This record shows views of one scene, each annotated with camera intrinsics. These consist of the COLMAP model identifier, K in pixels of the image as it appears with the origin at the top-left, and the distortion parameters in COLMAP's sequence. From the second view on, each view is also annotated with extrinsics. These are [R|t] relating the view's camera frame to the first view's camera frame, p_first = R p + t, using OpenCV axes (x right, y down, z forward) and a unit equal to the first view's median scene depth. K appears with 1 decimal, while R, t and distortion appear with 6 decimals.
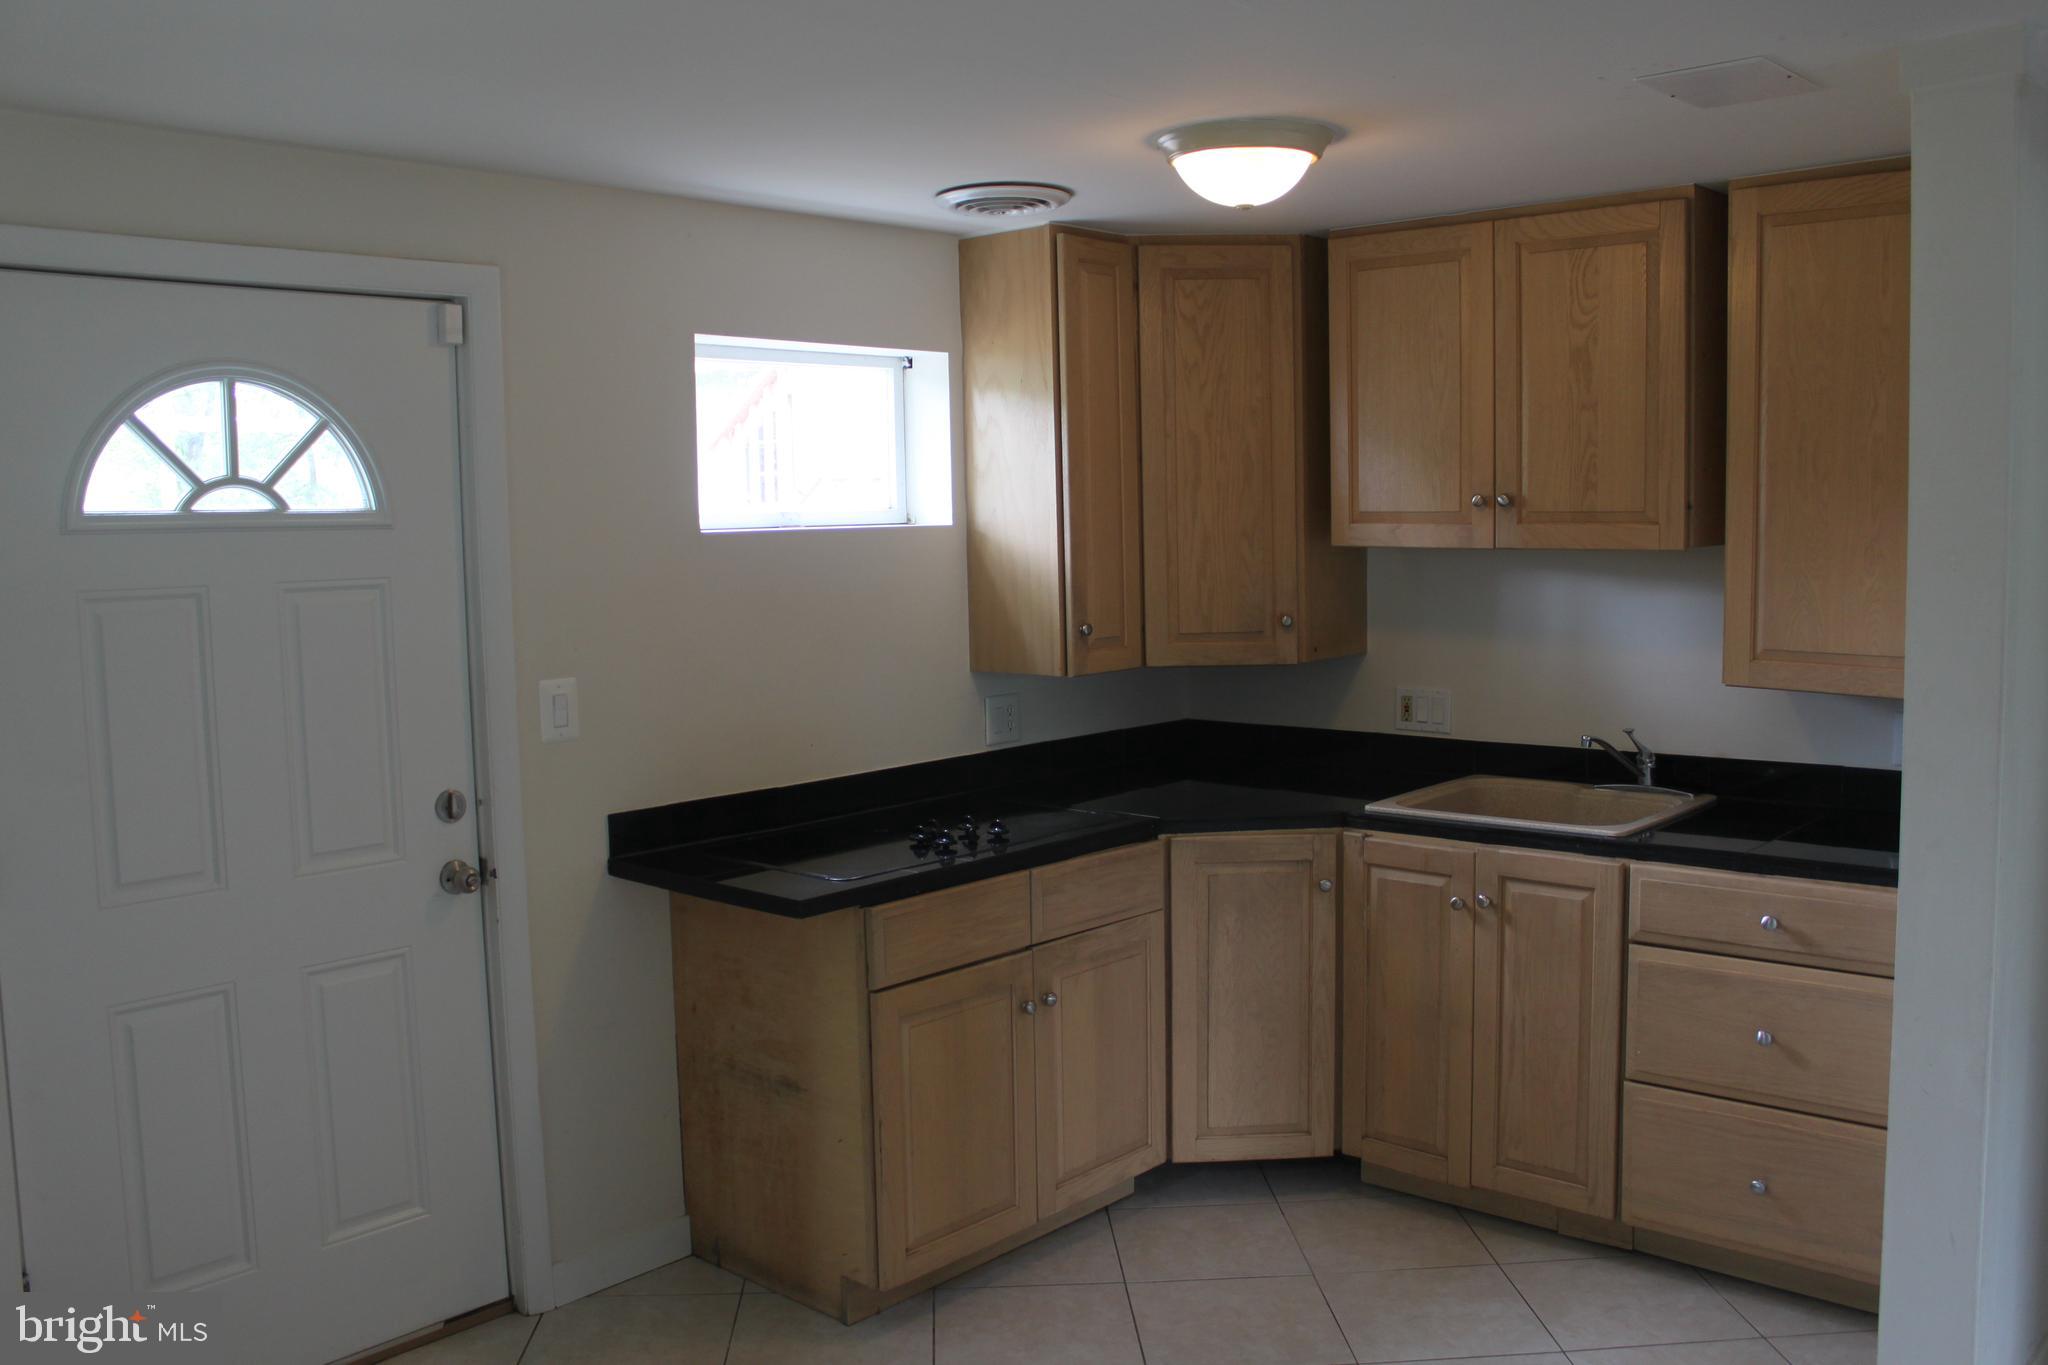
lens RADIAL K [[1742.5, 0, 1026.1], [0, 1742.5, 682.3], [0, 0, 1]] dist [-0.164027, 0.158282]
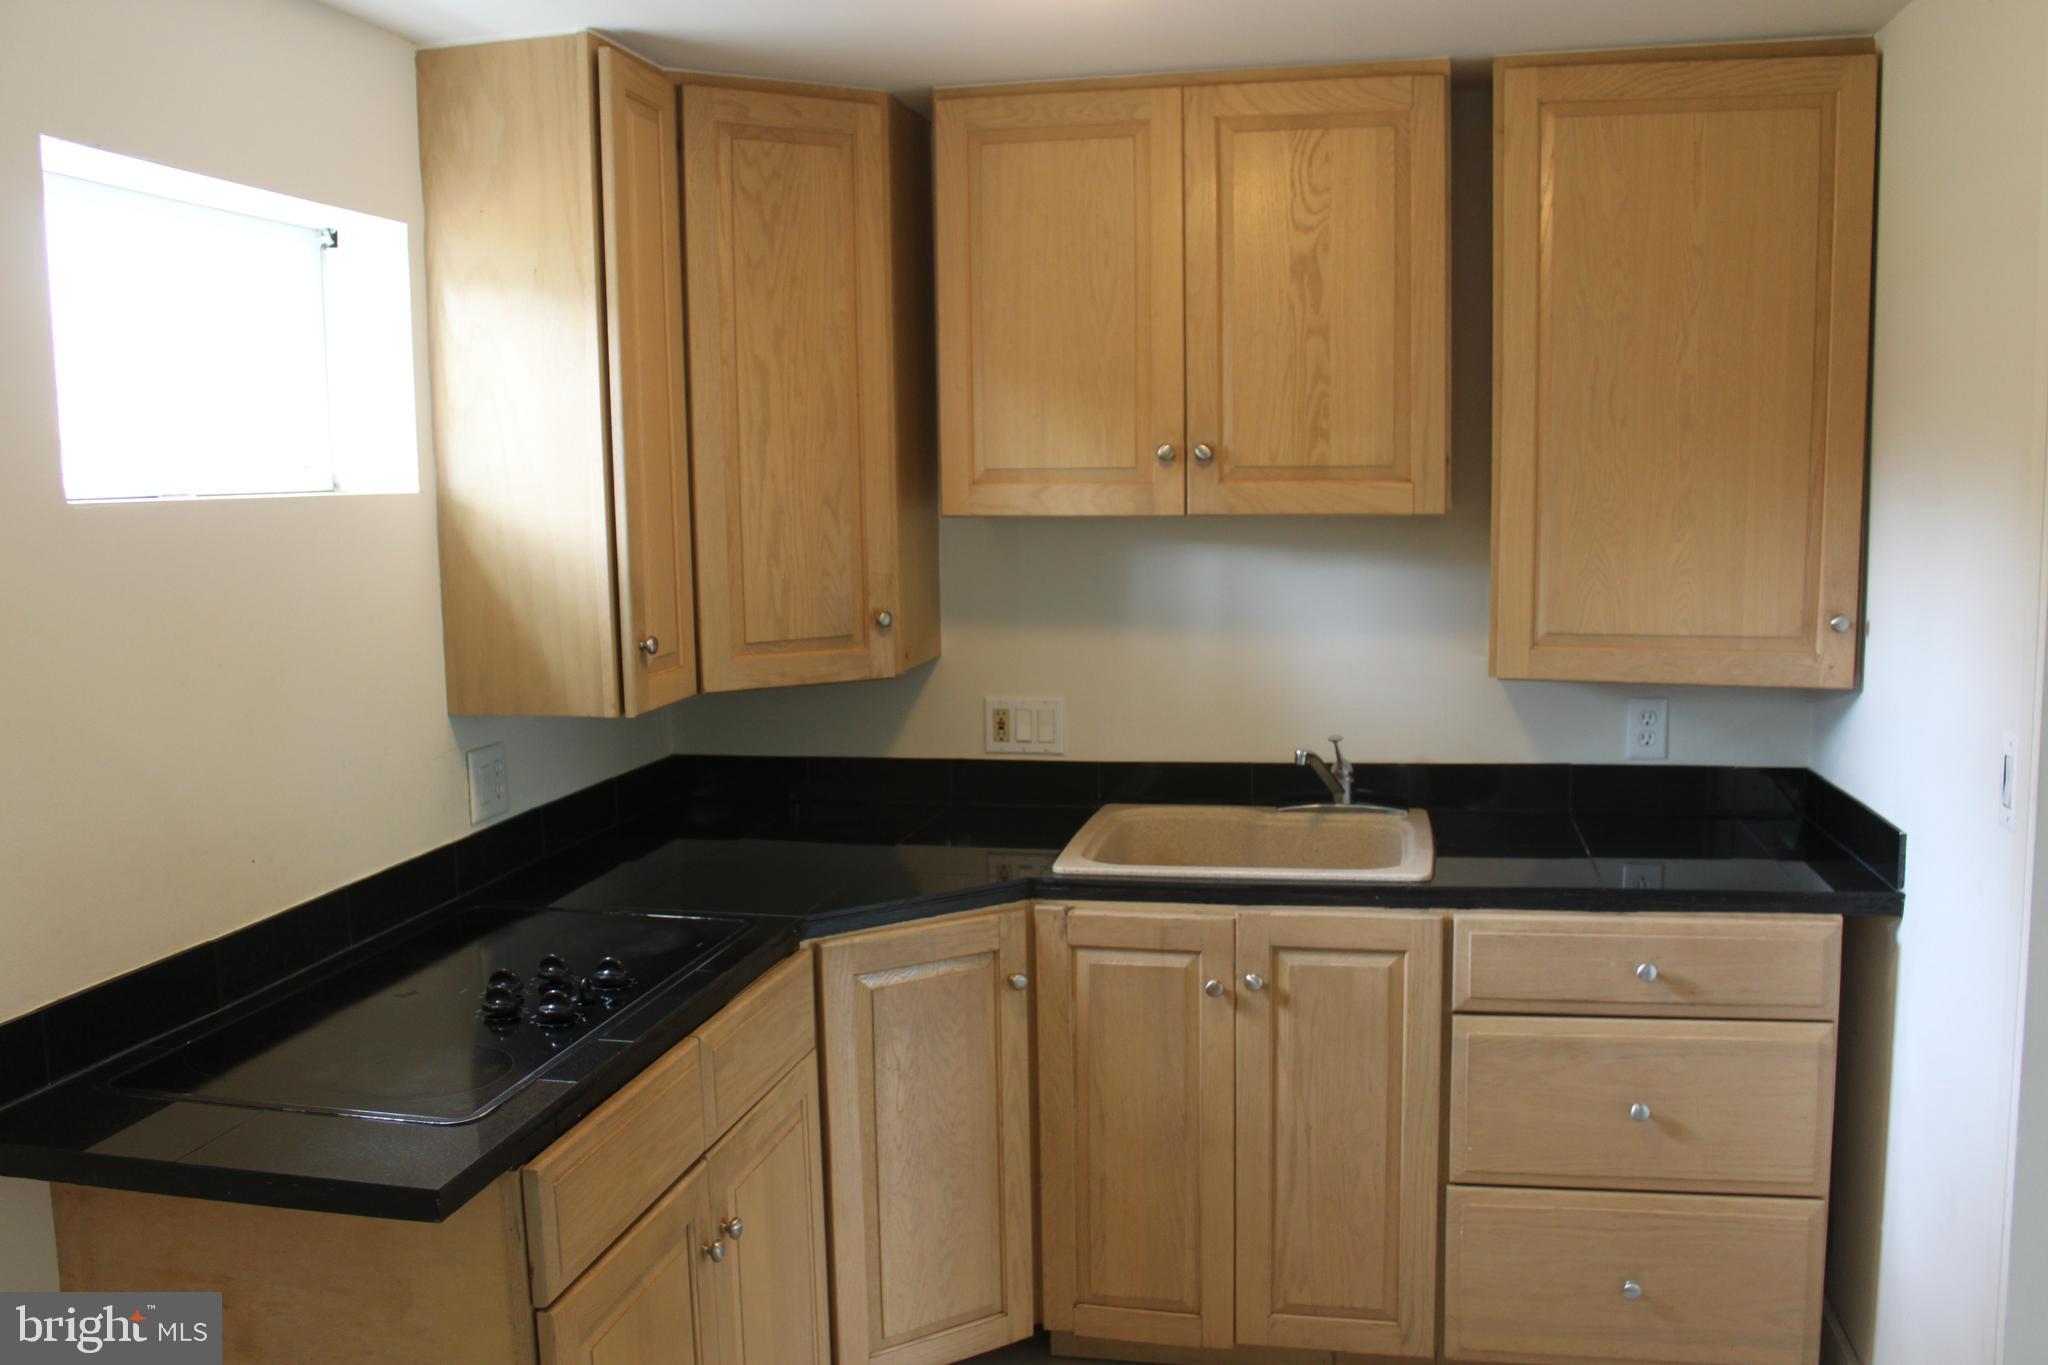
lens RADIAL K [[1742.5, 0, 1022.8], [0, 1742.5, 678.2], [0, 0, 1]] dist [-0.164027, 0.158282]
pose [[0.867024, -0.056028, 0.495107, -0.179035], [0.050644, 0.998421, 0.024298, -0.027779], [-0.495687, 0.004008, 0.868492, 0.364570]]
